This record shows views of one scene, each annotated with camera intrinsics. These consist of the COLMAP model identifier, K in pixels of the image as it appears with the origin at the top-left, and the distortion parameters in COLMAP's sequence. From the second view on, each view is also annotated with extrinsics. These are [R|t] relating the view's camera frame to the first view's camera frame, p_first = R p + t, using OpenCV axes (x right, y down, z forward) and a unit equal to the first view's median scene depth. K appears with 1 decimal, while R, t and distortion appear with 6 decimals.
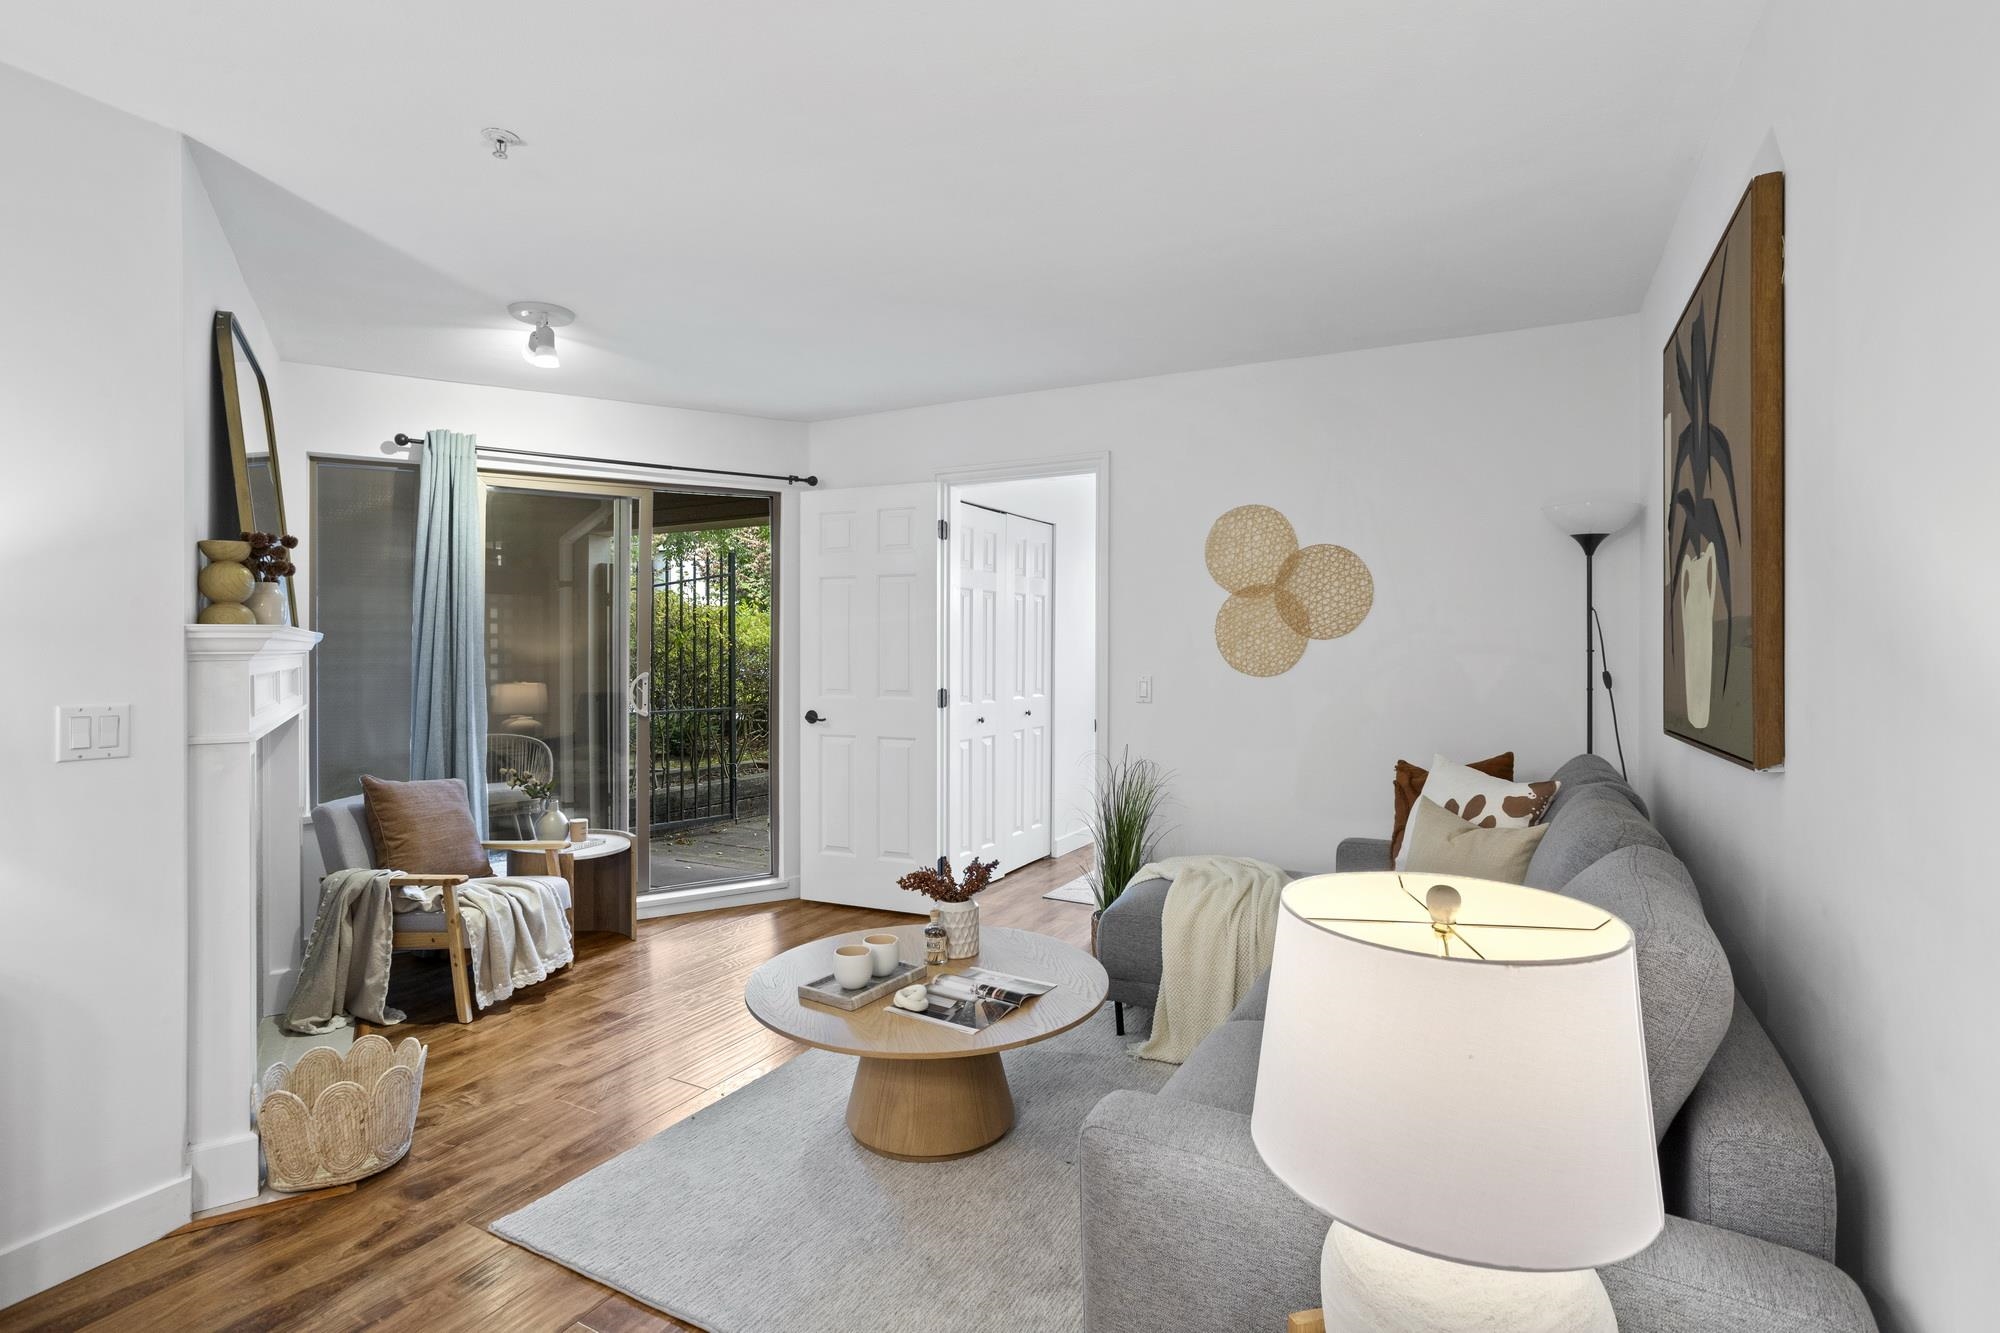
lens RADIAL K [[968.3, 0, 970.3], [0, 968.3, 646.0], [0, 0, 1]] dist [-0.009109, 0.005410]
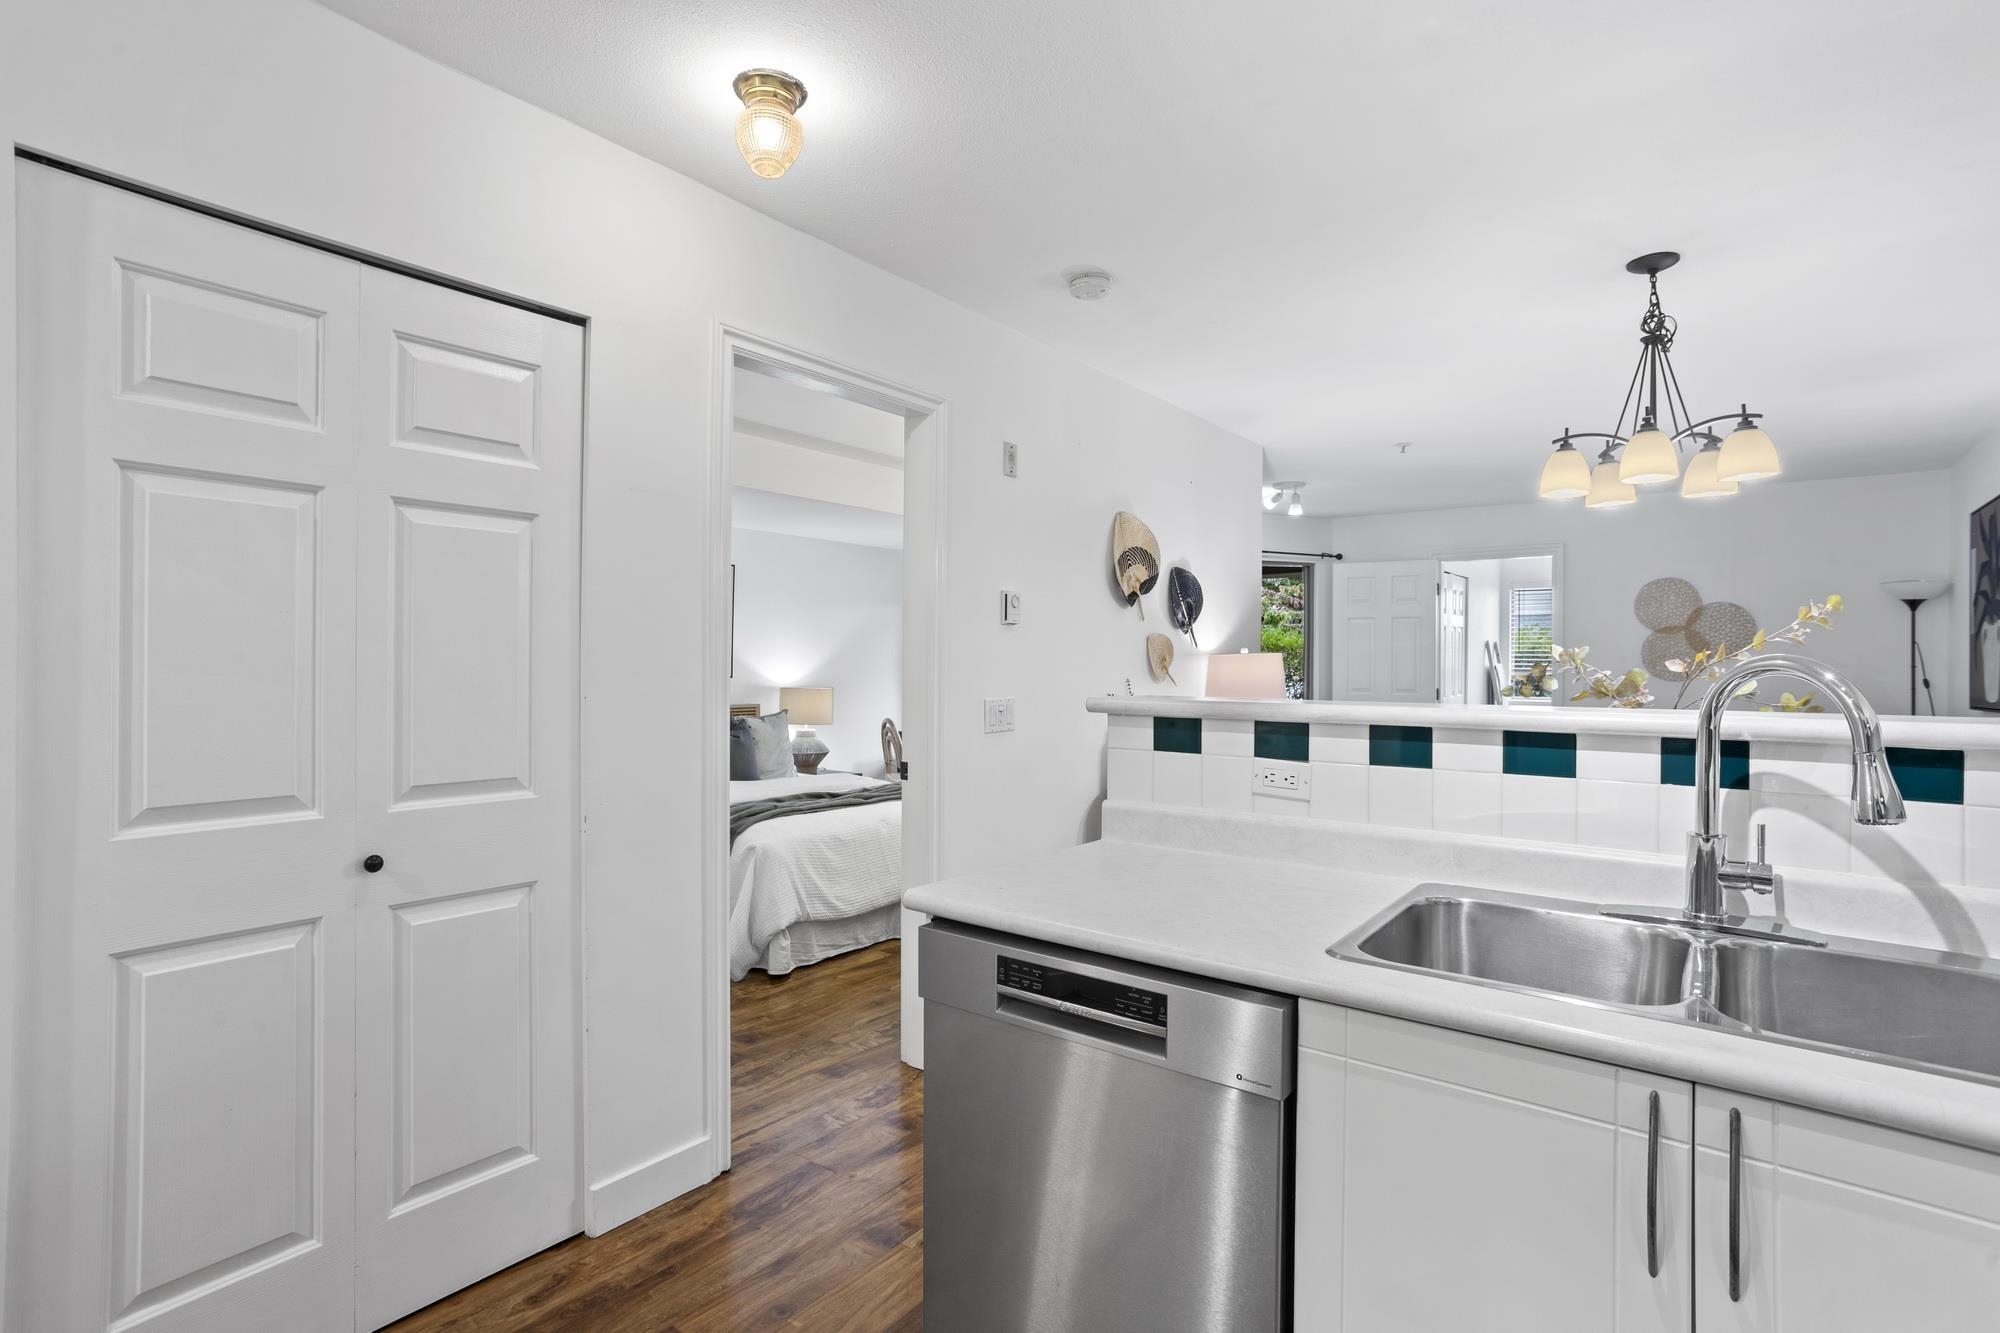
lens RADIAL K [[968.3, 0, 973.5], [0, 968.3, 661.6], [0, 0, 1]] dist [-0.009109, 0.005410]
pose [[0.988291, 0.005118, -0.152492, -0.744199], [-0.004682, 0.999984, 0.003219, -0.002496], [0.152506, -0.002468, 0.988299, -0.943964]]
